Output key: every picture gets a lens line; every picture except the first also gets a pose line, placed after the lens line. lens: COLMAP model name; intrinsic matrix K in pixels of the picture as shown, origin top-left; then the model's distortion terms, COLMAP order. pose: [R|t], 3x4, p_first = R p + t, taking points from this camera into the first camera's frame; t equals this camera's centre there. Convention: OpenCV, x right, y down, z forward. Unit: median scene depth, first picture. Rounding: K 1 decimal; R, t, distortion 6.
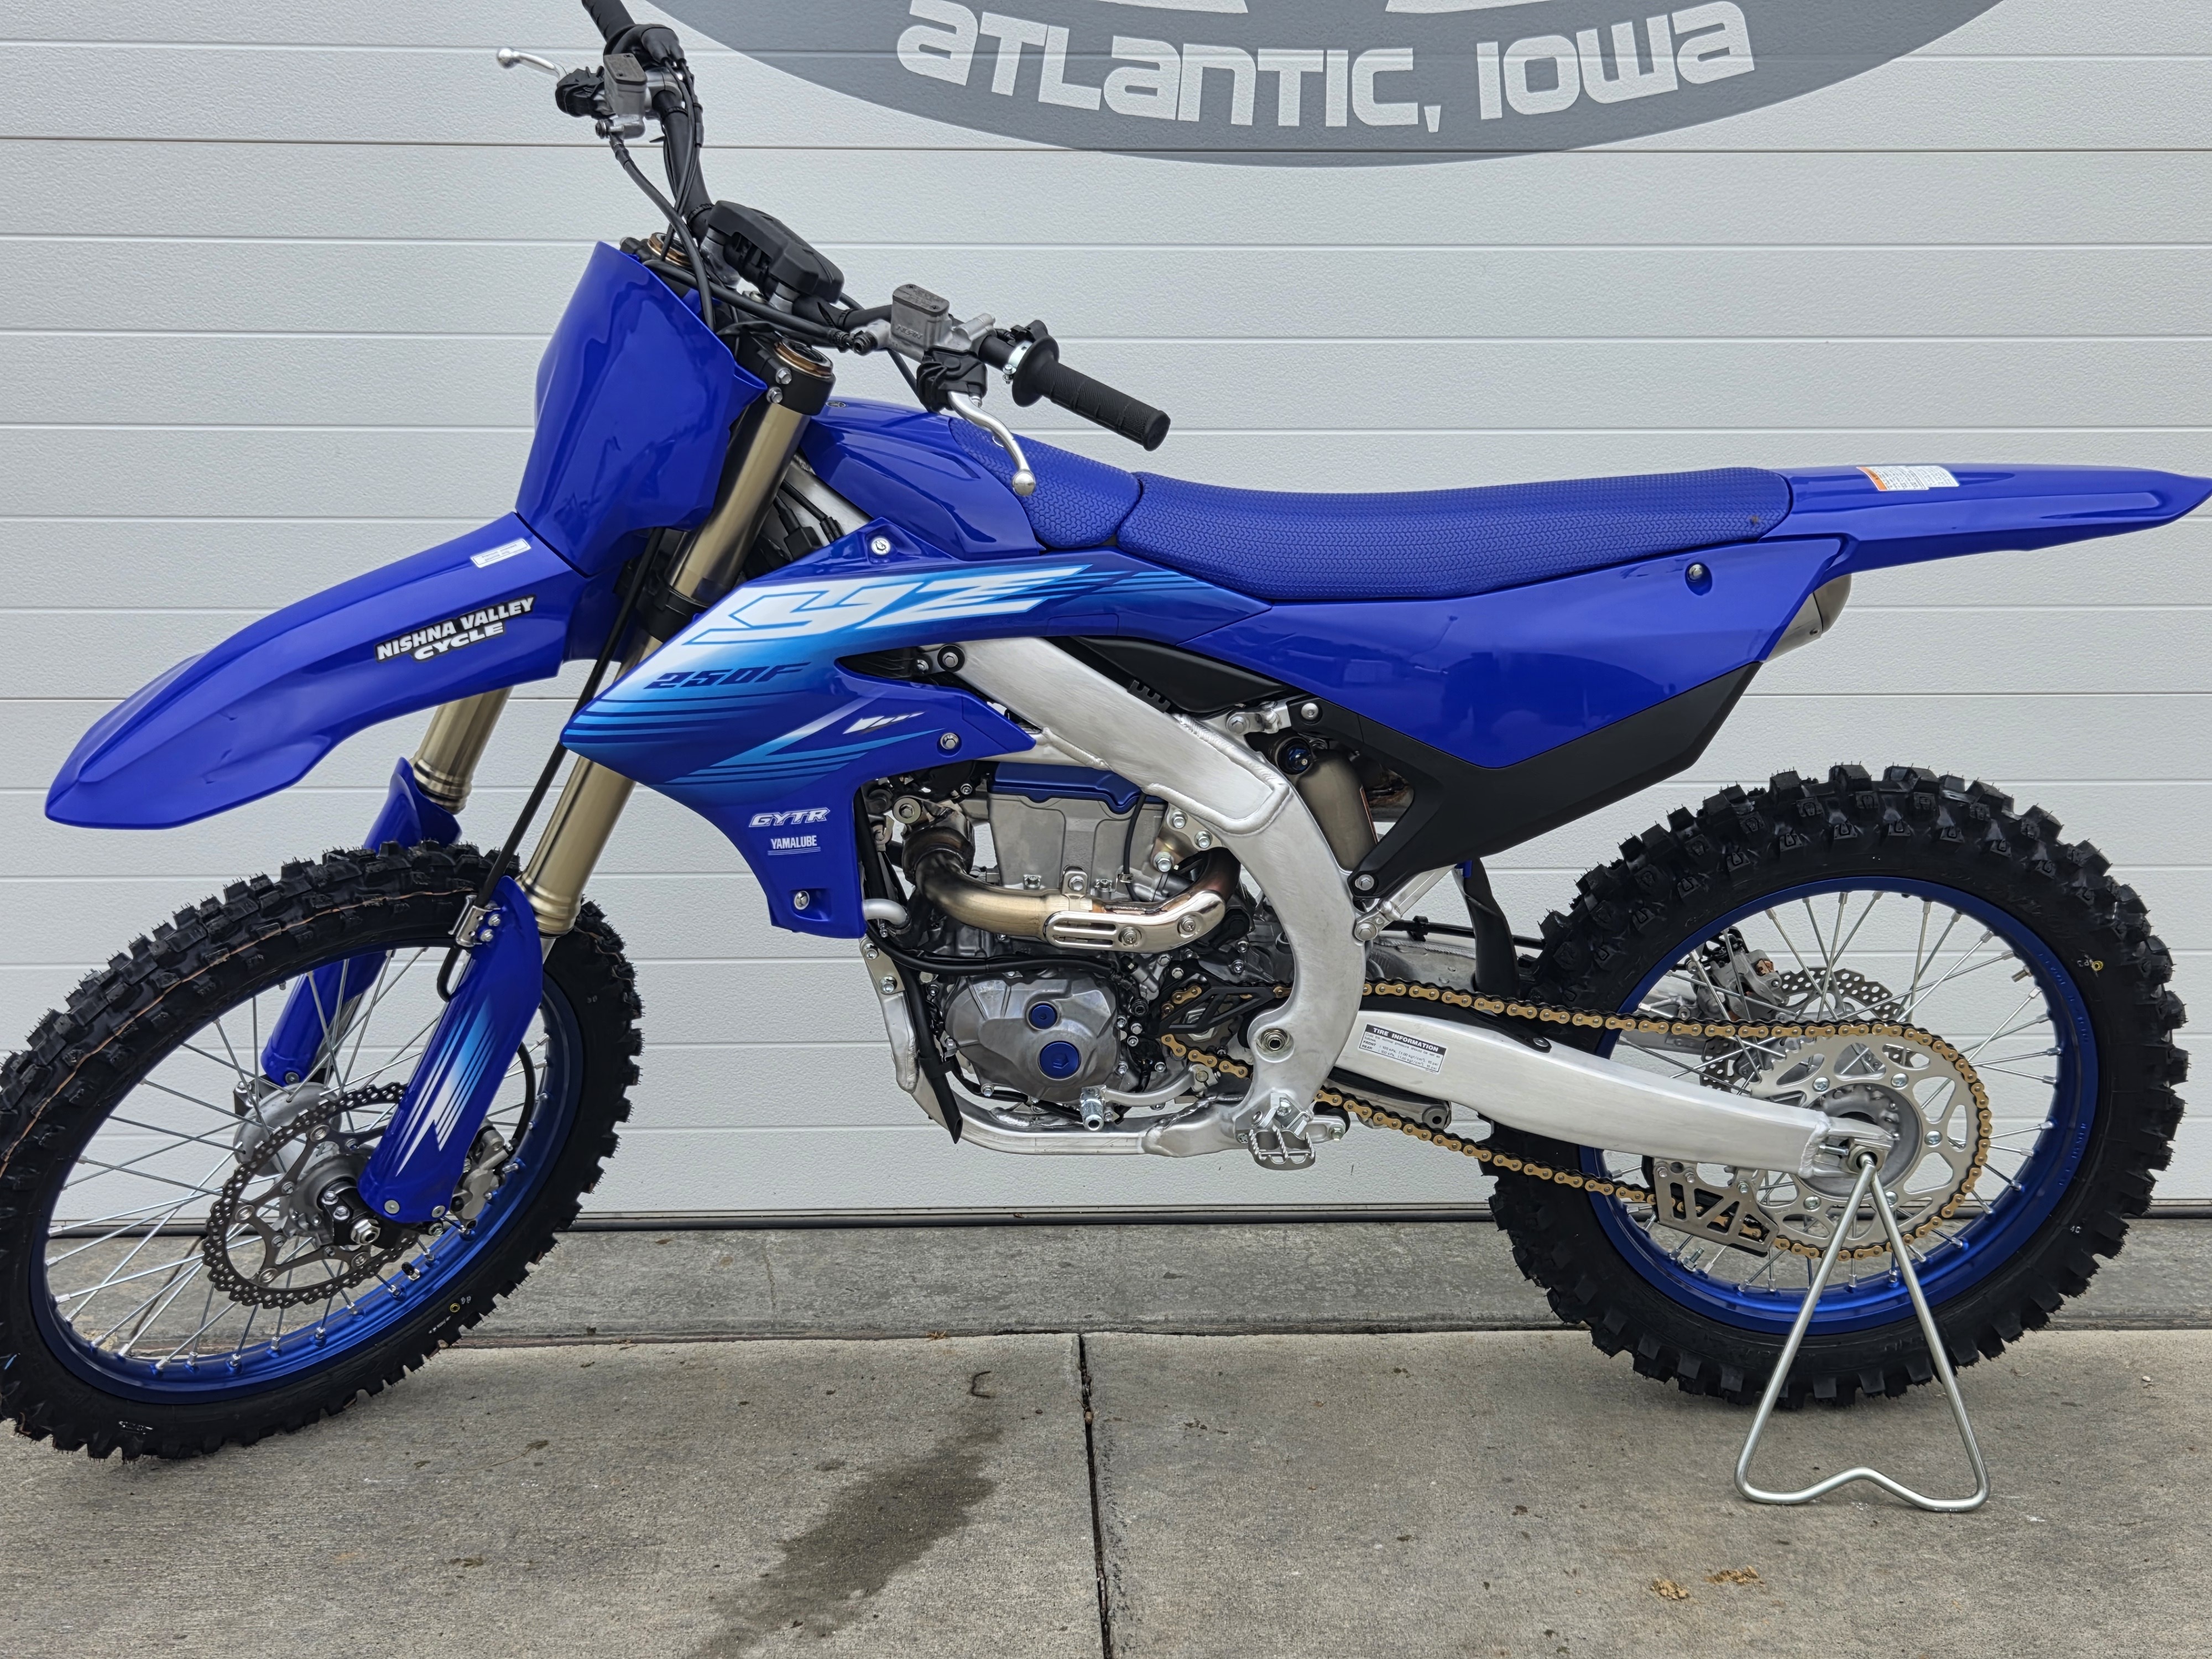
lens RADIAL K [[2876.5, 0, 1114.9], [0, 2876.5, 842.2], [0, 0, 1]] dist [0.060691, 0.000000]
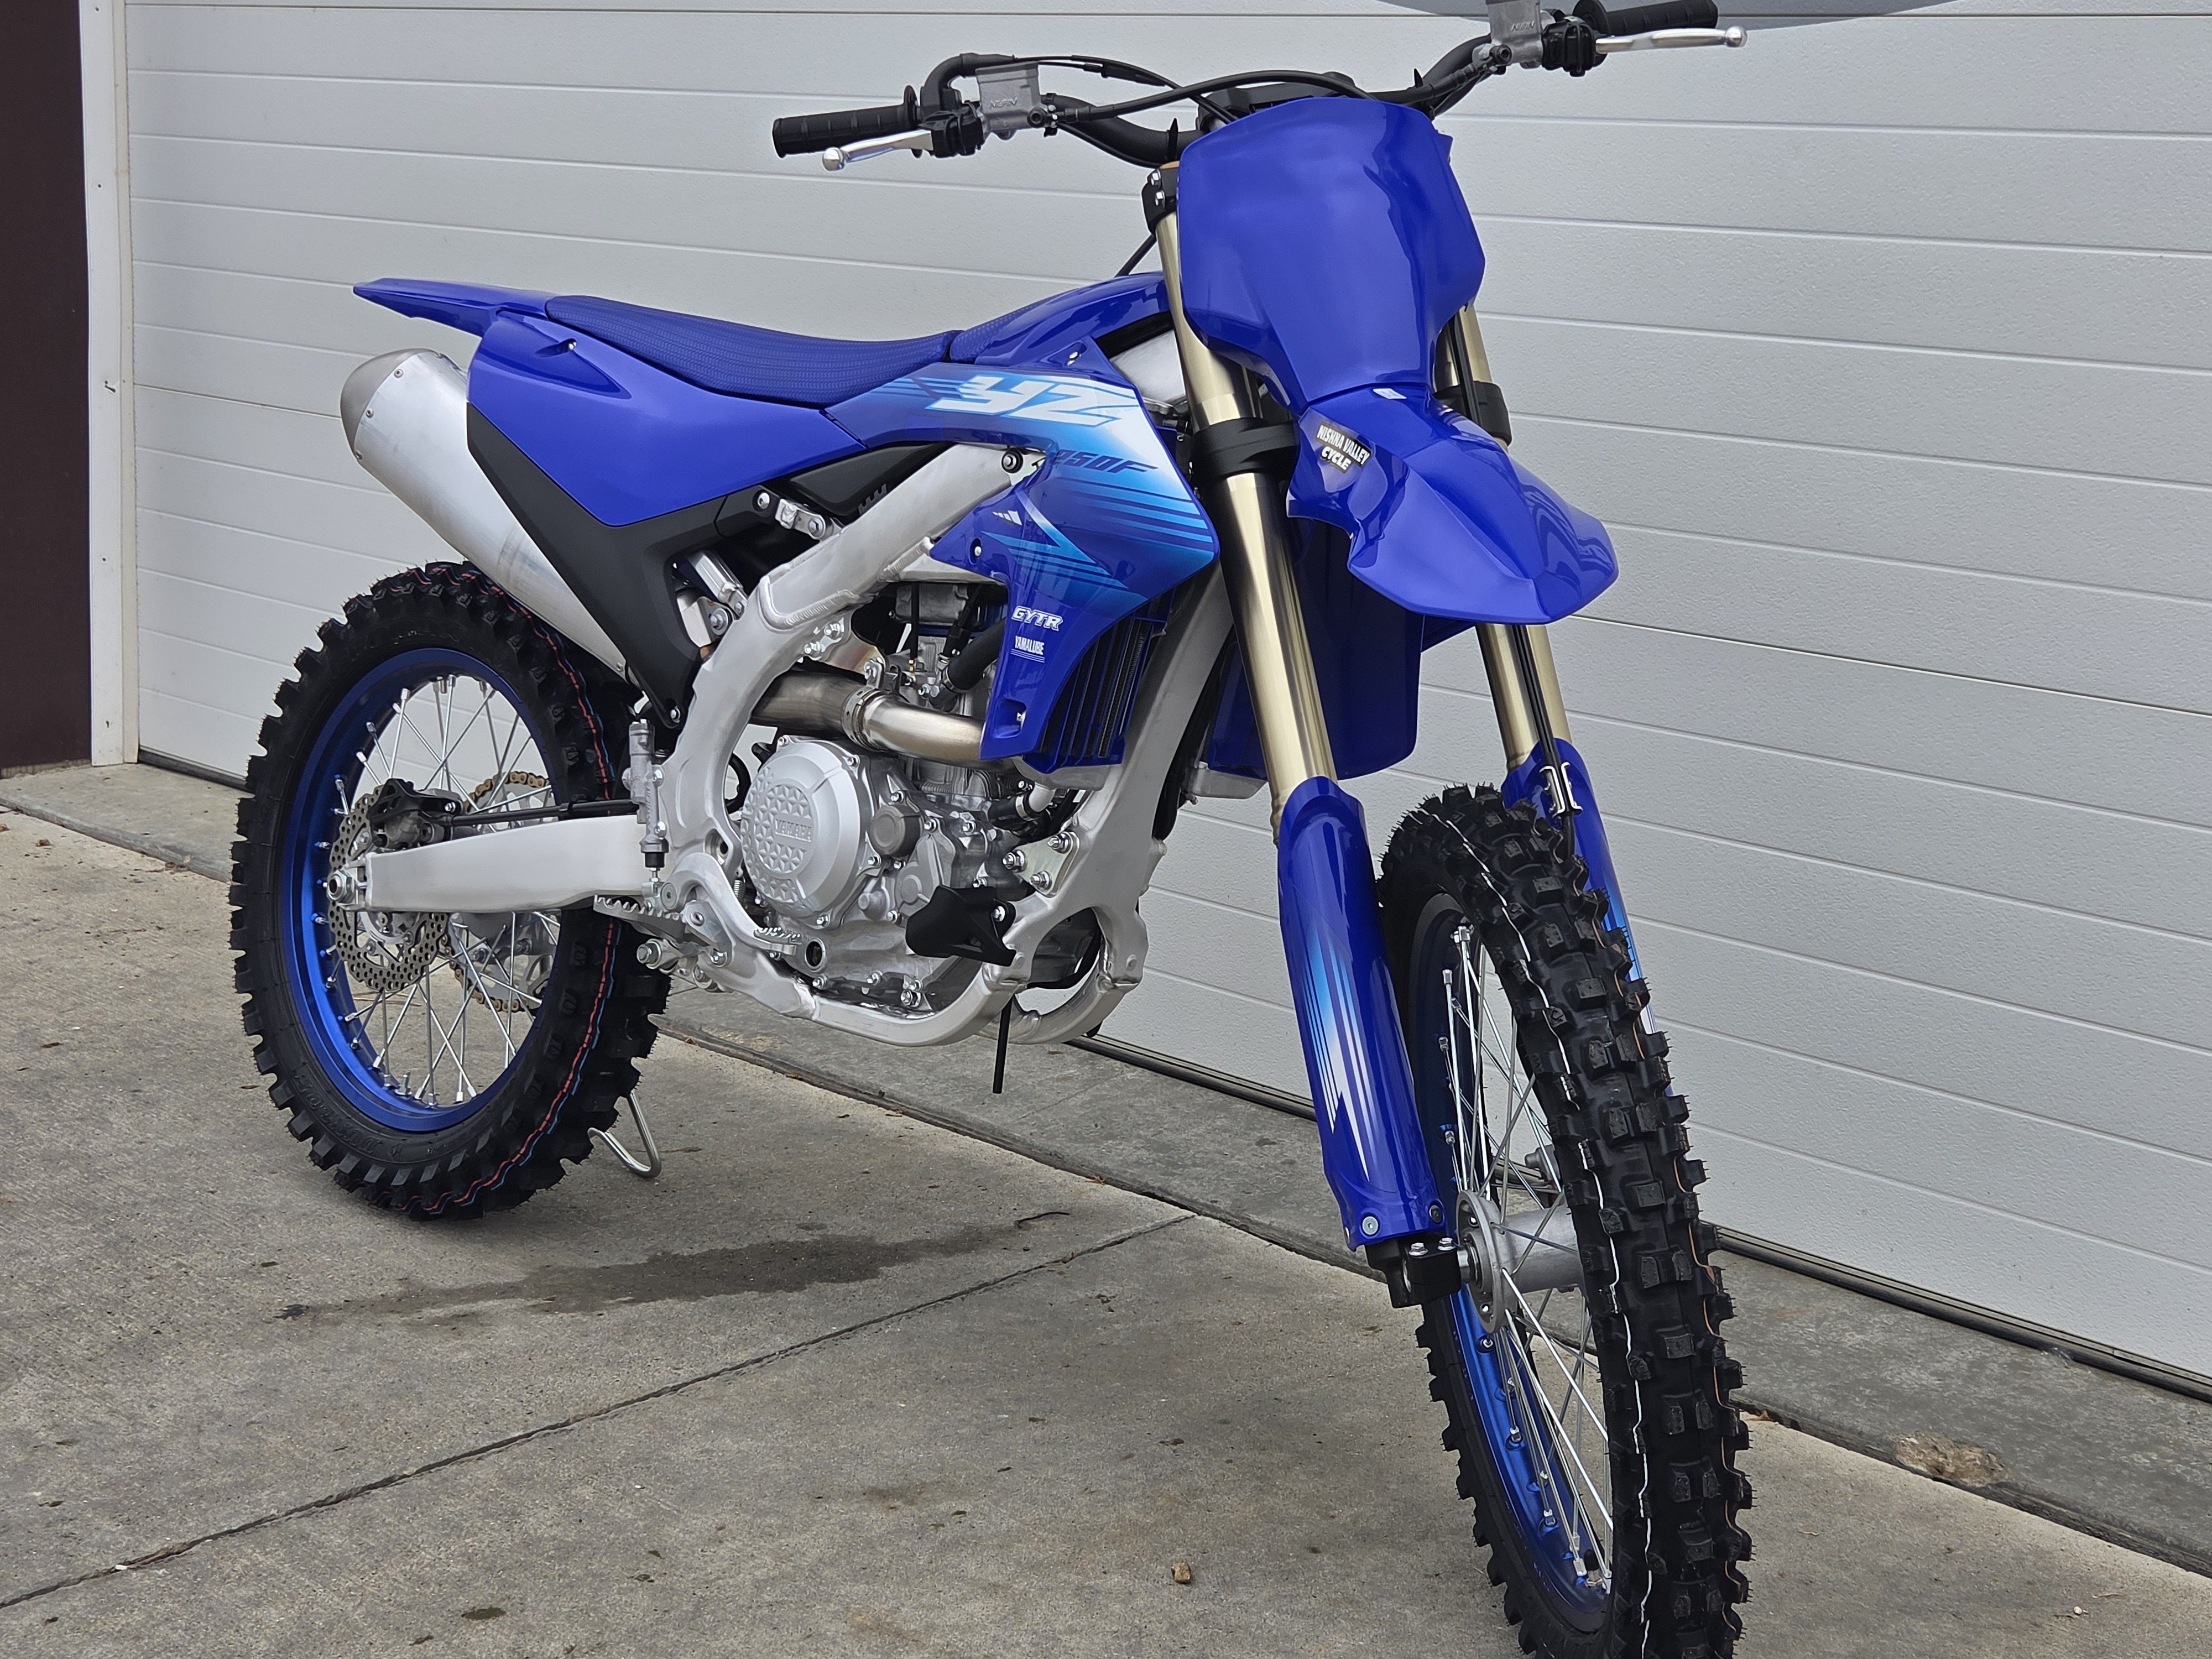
lens RADIAL K [[3320.1, 0, 1120.3], [0, 3320.1, 808.9], [0, 0, 1]] dist [0.087579, 0.000000]
pose [[0.676718, 0.169616, -0.716438, 0.897028], [-0.167785, 0.983024, 0.074247, -0.054945], [0.716869, 0.069964, 0.693689, 0.209912]]
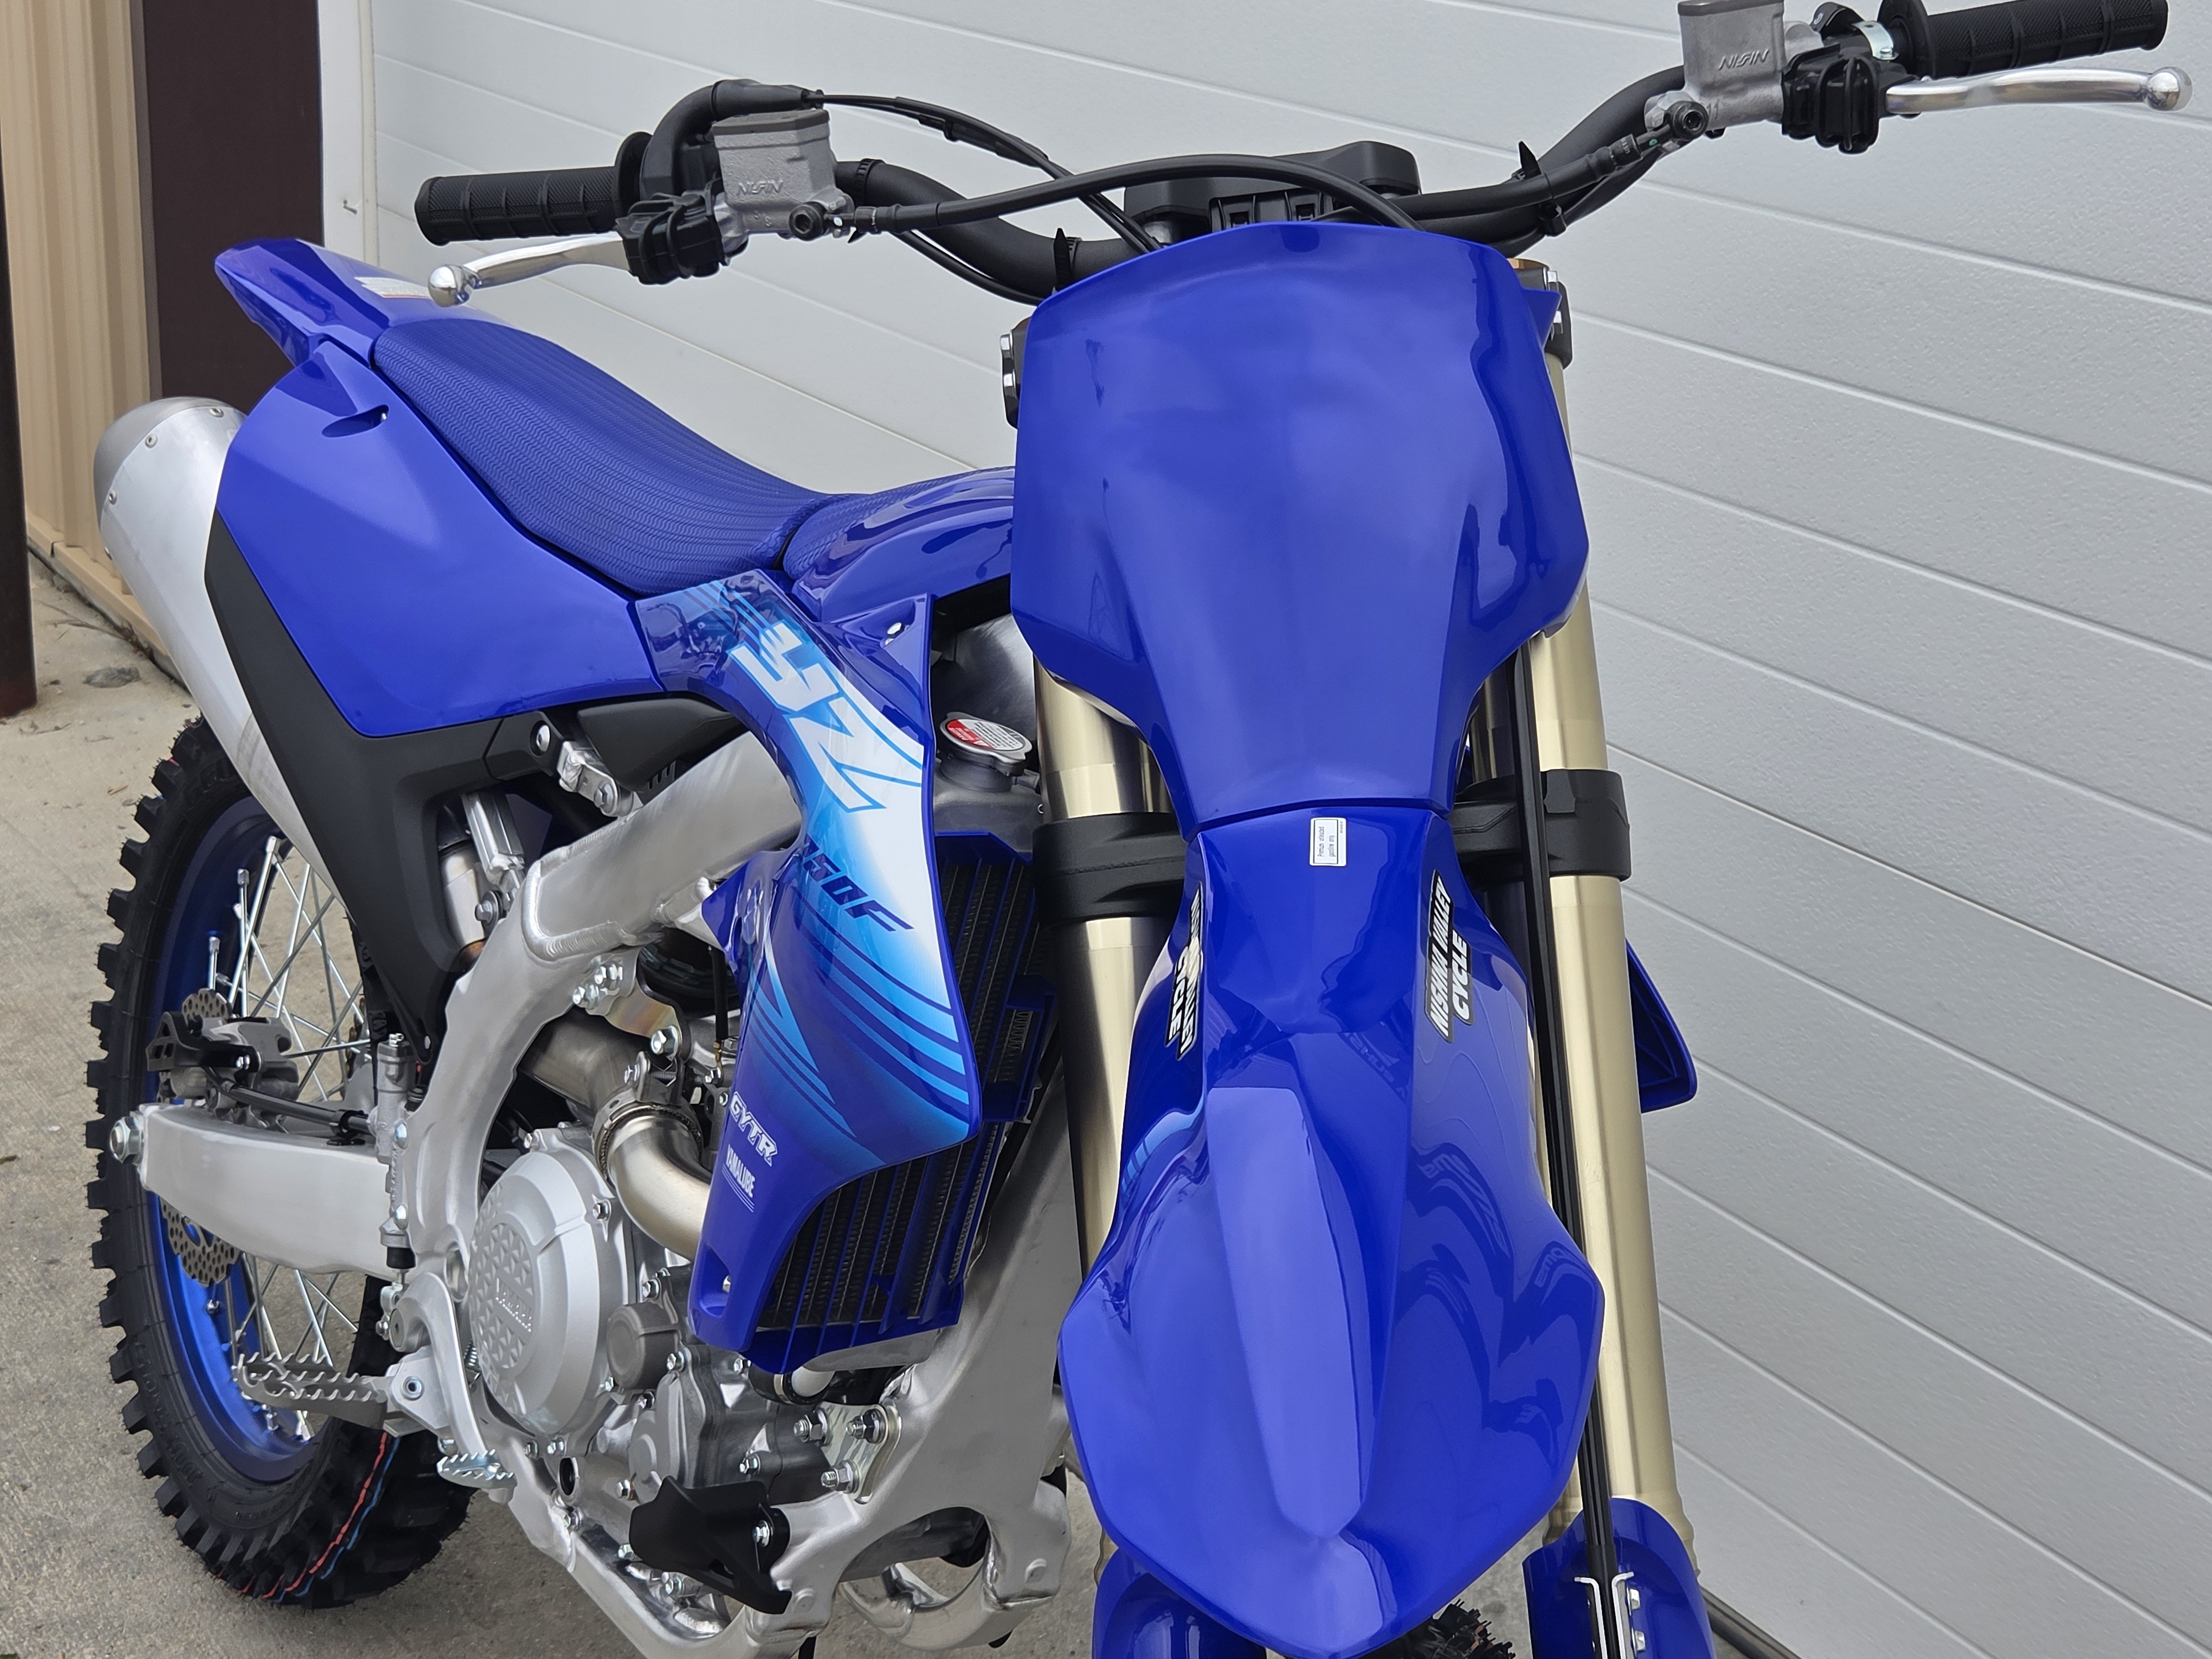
lens RADIAL K [[3320.1, 0, 1154.7], [0, 3320.1, 848.8], [0, 0, 1]] dist [0.087579, 0.000000]
pose [[0.492477, 0.306444, -0.814591, 0.632451], [-0.199434, 0.950792, 0.237110, -0.226495], [0.847167, 0.045686, 0.529358, 0.639986]]
